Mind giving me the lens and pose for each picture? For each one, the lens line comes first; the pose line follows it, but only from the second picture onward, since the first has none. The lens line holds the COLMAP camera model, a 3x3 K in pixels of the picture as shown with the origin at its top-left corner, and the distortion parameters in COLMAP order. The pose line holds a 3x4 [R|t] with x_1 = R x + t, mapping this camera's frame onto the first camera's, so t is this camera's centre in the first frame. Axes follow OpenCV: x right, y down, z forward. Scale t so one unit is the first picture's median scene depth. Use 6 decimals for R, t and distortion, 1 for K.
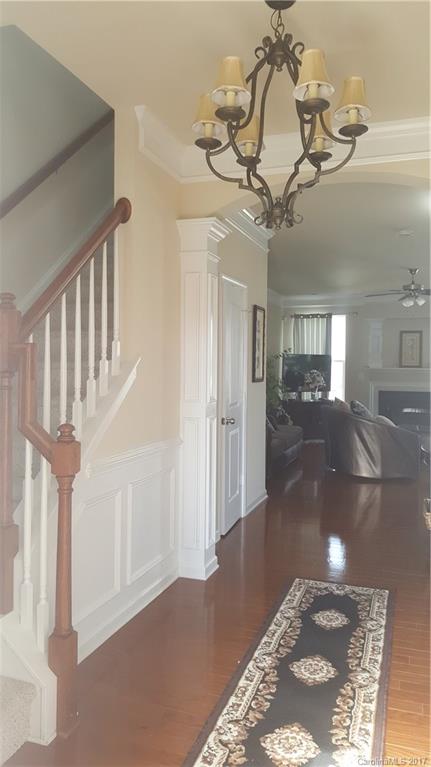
lens RADIAL K [[575.5, 0, 212.4], [0, 575.5, 382.4], [0, 0, 1]] dist [0.001277, -0.001301]
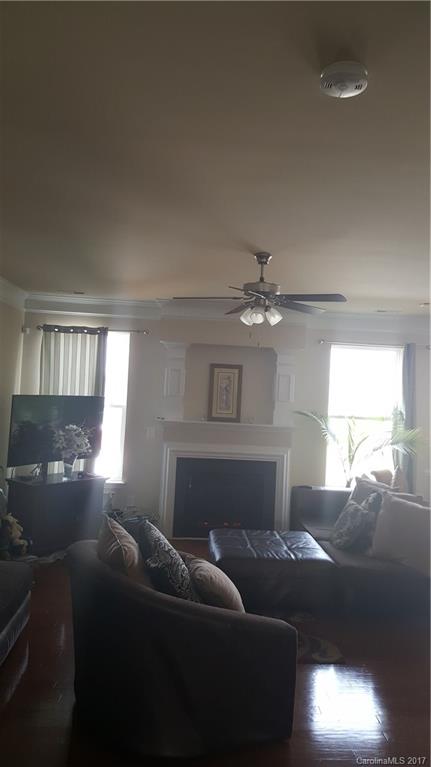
lens RADIAL K [[575.5, 0, 214.6], [0, 575.5, 385.8], [0, 0, 1]] dist [0.001277, -0.001301]
pose [[0.925746, 0.045304, 0.375422, 0.087957], [-0.036215, 0.998856, -0.031234, -0.044718], [-0.376408, 0.015319, 0.926327, 0.401459]]
